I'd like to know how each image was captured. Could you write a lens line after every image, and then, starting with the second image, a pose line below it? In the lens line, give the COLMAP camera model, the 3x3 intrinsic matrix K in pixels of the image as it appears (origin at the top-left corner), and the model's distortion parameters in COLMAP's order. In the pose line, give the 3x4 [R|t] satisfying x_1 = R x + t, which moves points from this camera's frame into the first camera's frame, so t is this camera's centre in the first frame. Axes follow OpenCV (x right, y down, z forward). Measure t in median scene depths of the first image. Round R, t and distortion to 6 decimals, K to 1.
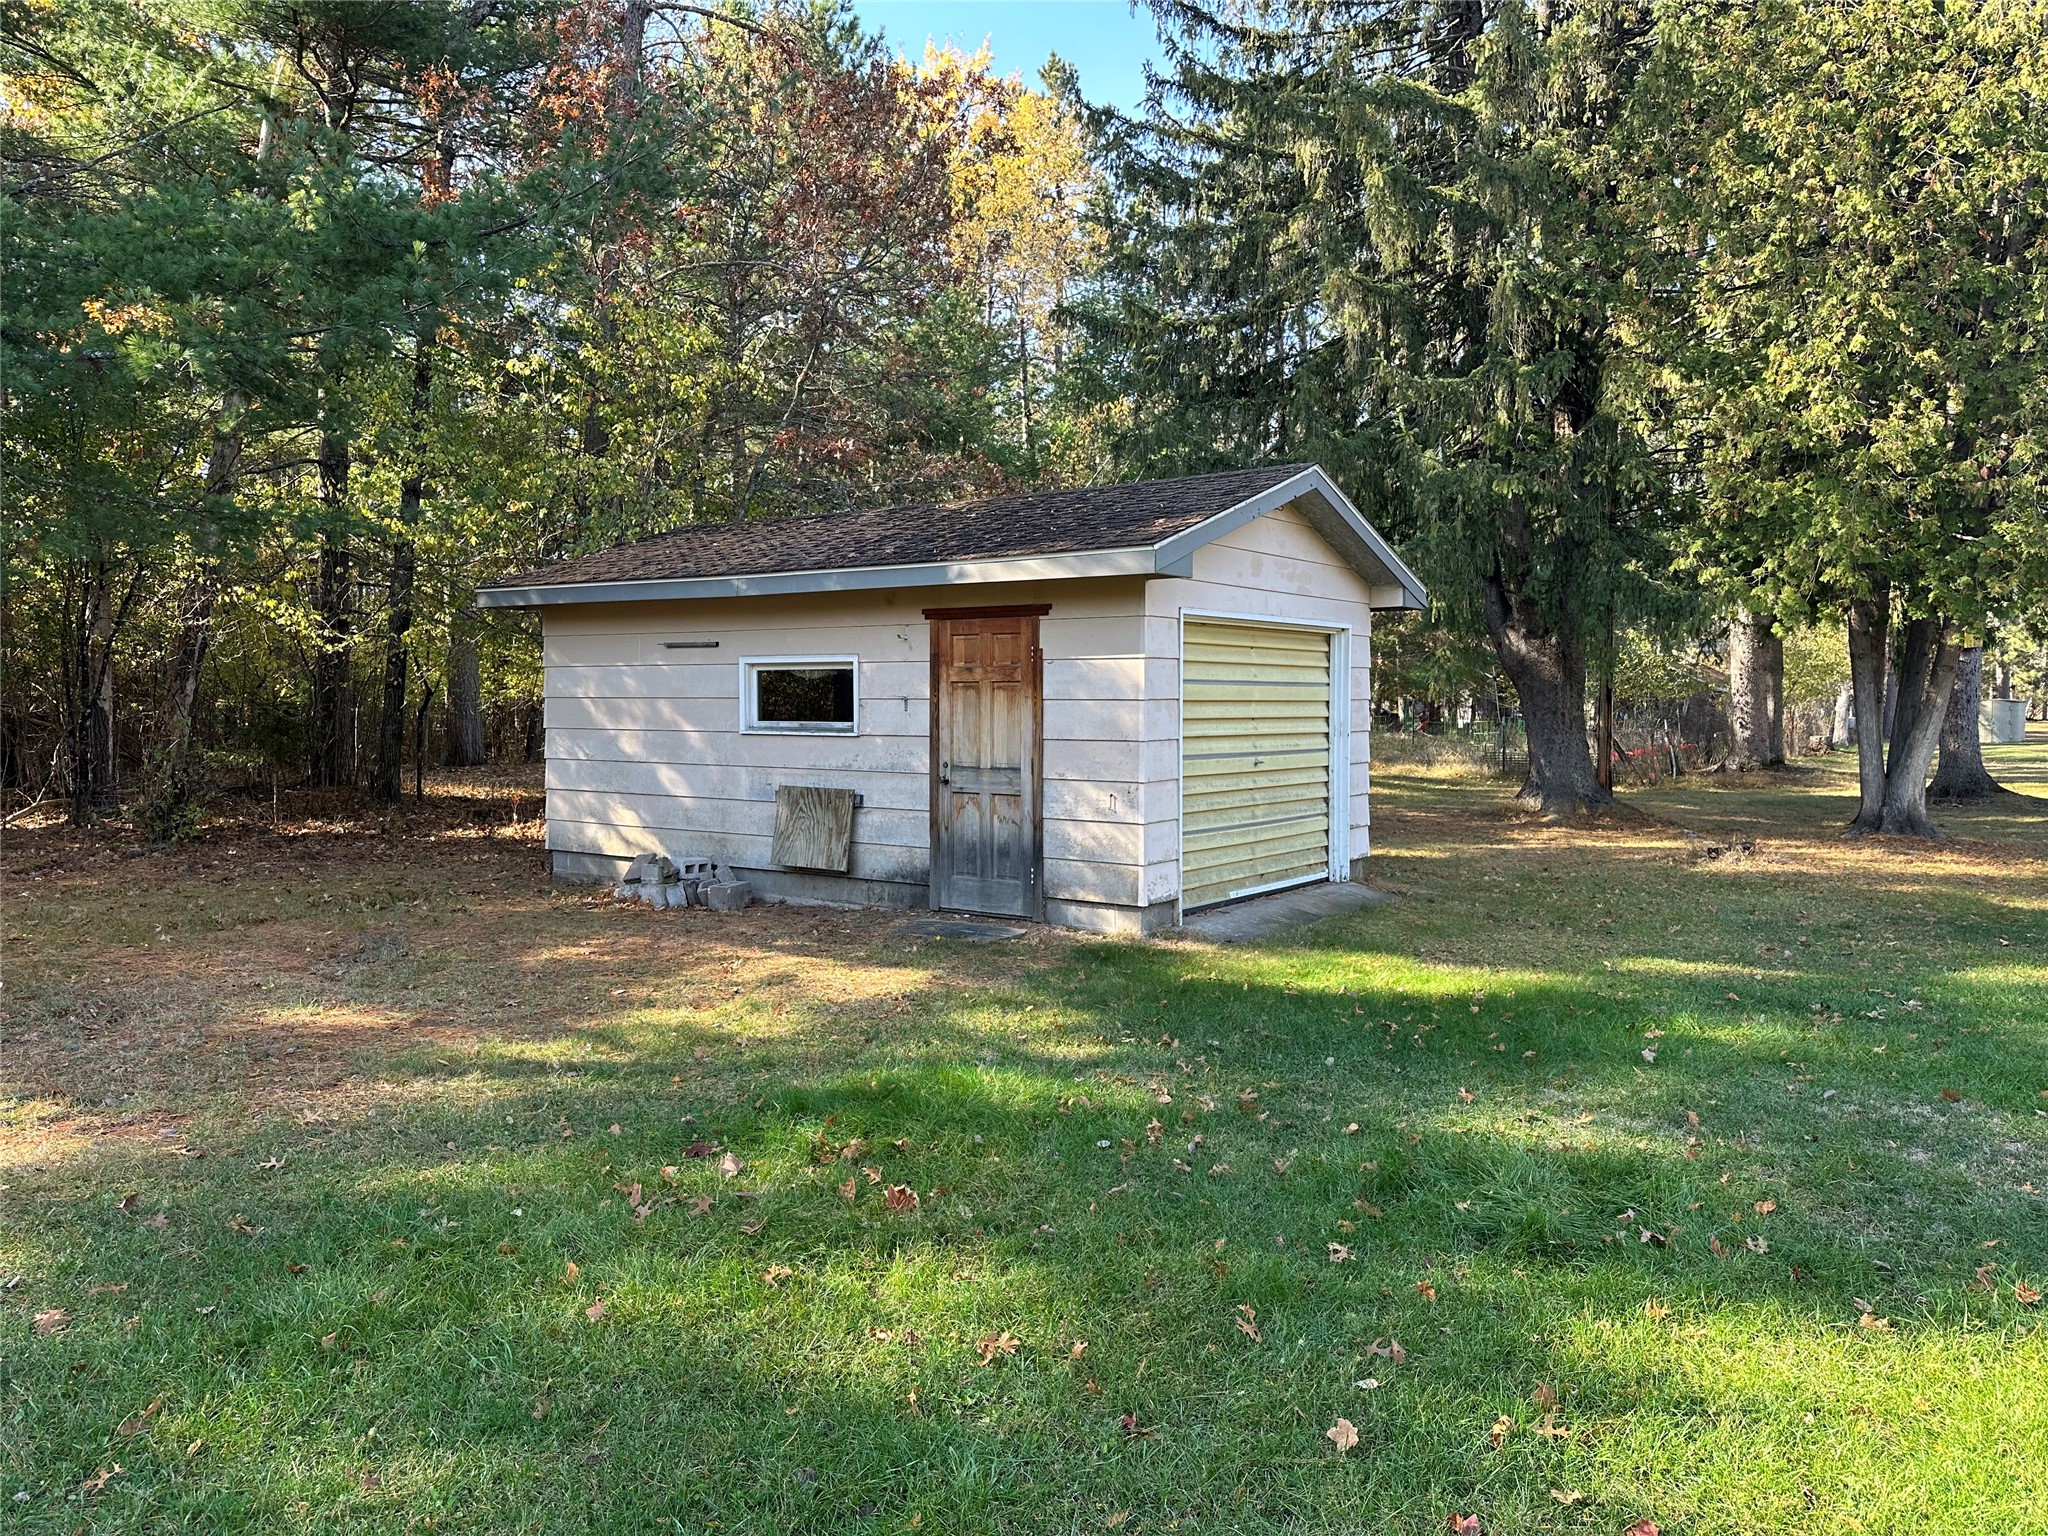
lens RADIAL K [[1430.7, 0, 1020.6], [0, 1430.7, 778.5], [0, 0, 1]] dist [0.111502, -0.185489]
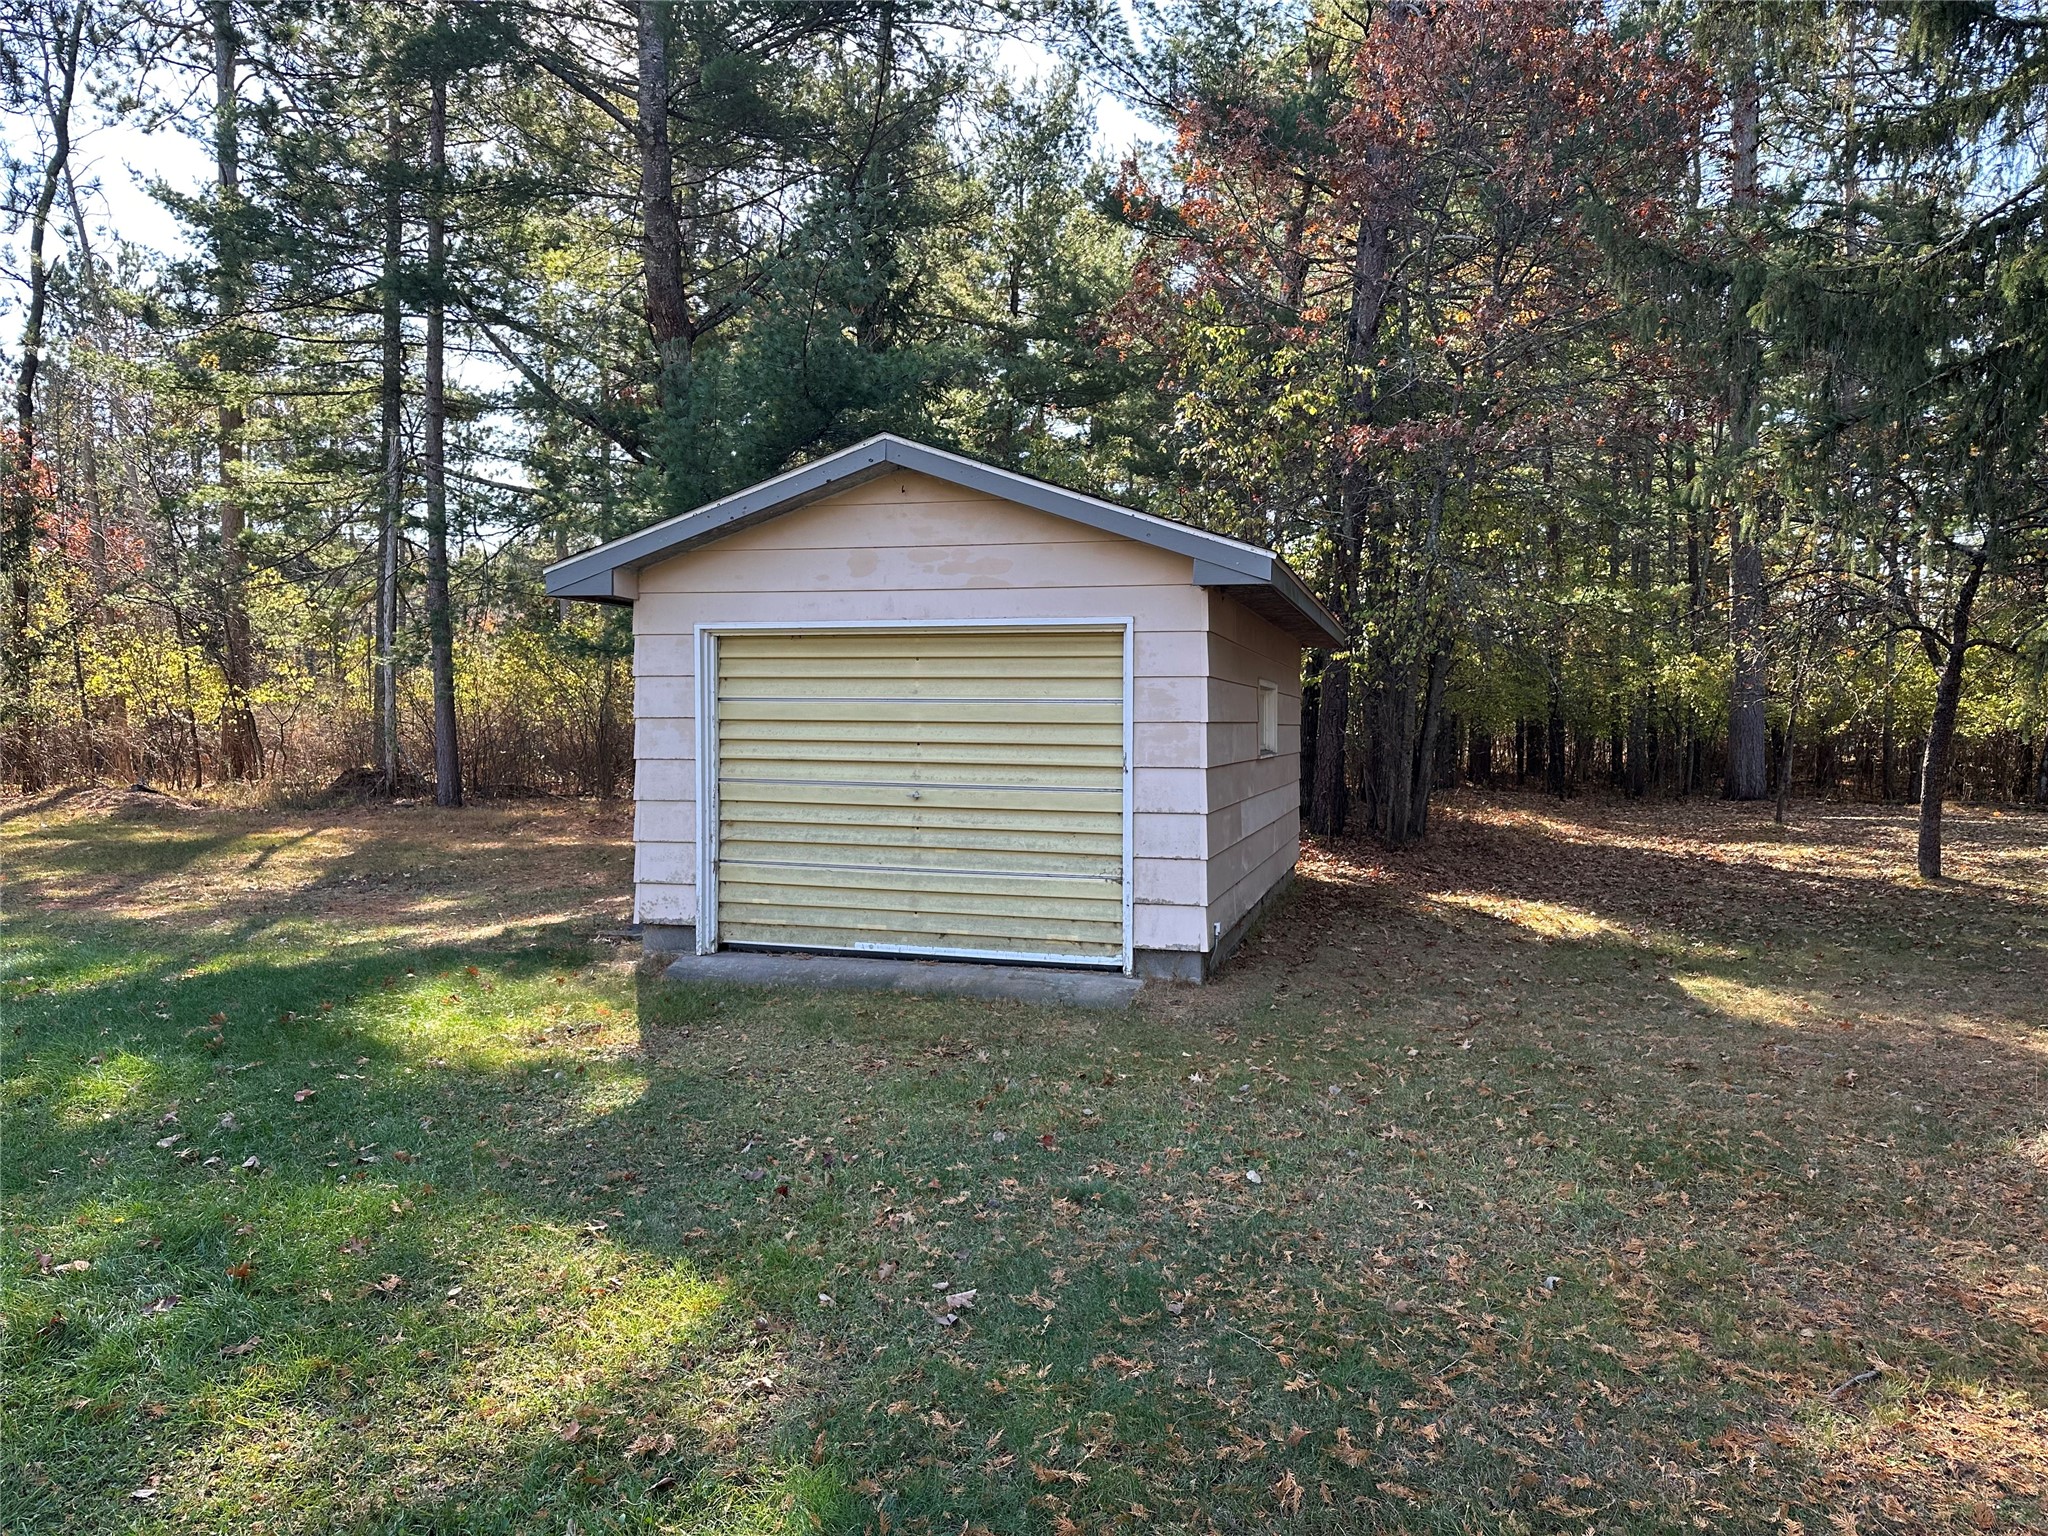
lens RADIAL K [[1430.7, 0, 1020.6], [0, 1430.7, 778.5], [0, 0, 1]] dist [0.111502, -0.185489]
pose [[0.341165, 0.042676, -0.939034, 0.986348], [-0.058988, 0.997972, 0.023923, -0.045804], [0.938151, 0.047230, 0.342990, 0.789500]]
